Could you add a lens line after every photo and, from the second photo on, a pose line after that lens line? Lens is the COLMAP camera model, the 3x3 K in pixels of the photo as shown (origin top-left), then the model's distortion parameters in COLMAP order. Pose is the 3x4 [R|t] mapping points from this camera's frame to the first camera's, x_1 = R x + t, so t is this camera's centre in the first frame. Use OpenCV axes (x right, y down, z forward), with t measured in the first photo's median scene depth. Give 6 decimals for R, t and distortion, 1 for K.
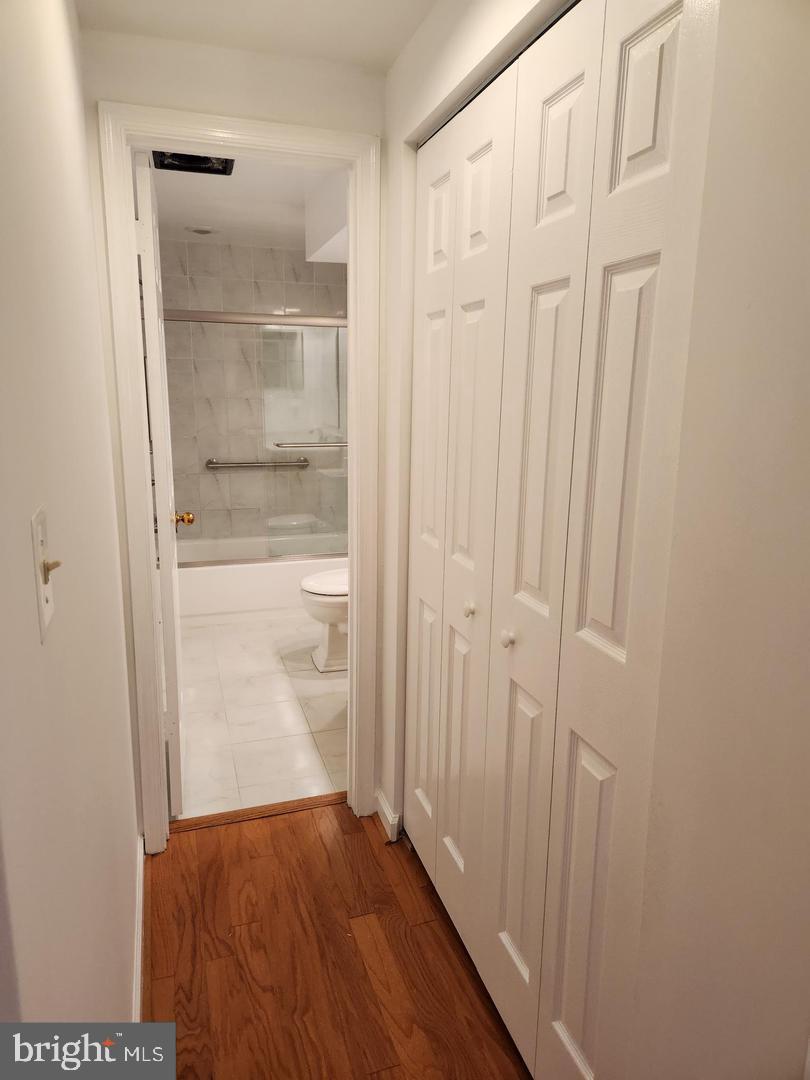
lens RADIAL K [[739.9, 0, 405.0], [0, 739.9, 540.0], [0, 0, 1]] dist [0.003714, 0.000604]
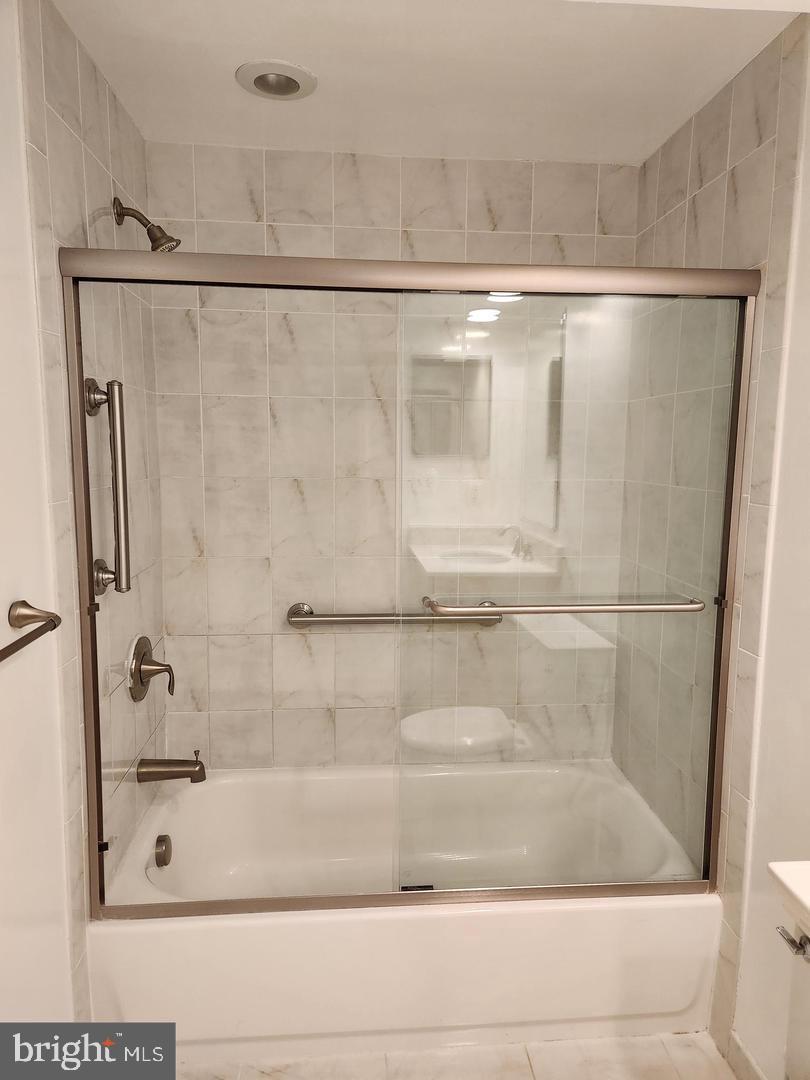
lens RADIAL K [[724.3, 0, 405.0], [0, 724.3, 540.0], [0, 0, 1]] dist [0.107790, -0.109020]
pose [[0.974787, 0.028646, -0.221291, -0.090422], [-0.046407, 0.996067, -0.075481, -0.116198], [0.218258, 0.083847, 0.972282, 0.544369]]
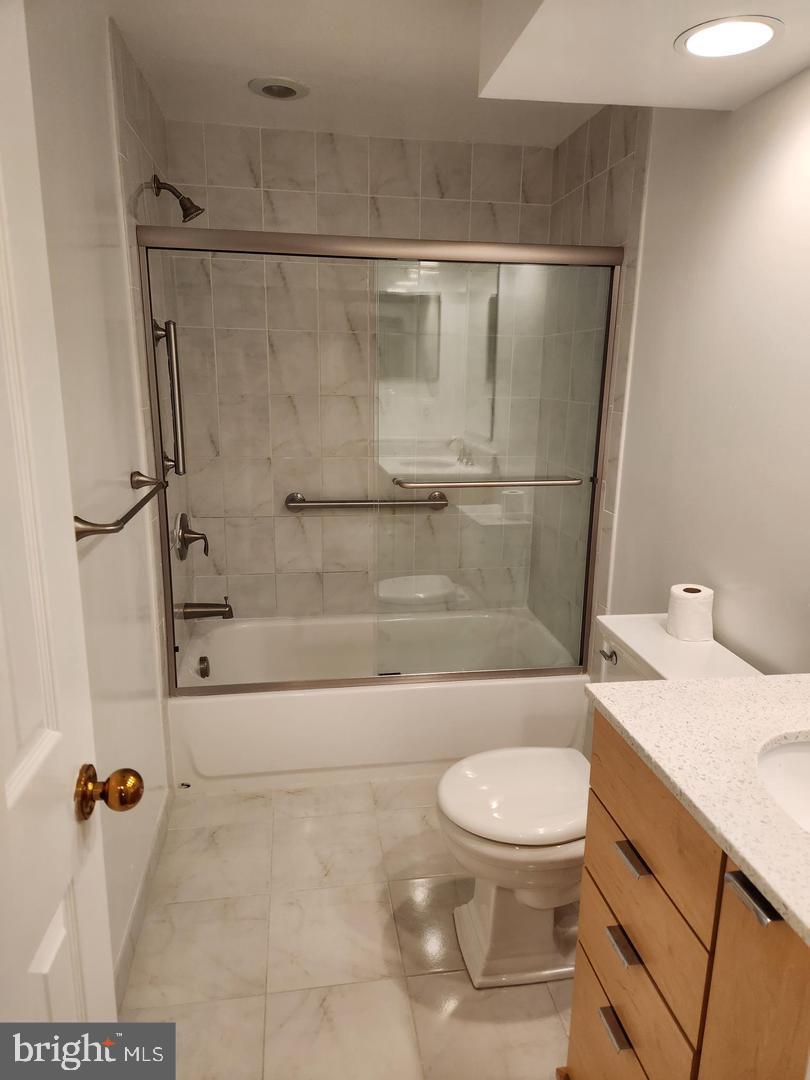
lens RADIAL K [[724.3, 0, 405.0], [0, 724.3, 540.0], [0, 0, 1]] dist [0.107790, -0.109020]
pose [[0.988066, 0.039385, -0.148912, -0.074422], [-0.036402, 0.999079, 0.022711, -0.085764], [0.149669, -0.017020, 0.988590, 0.398064]]
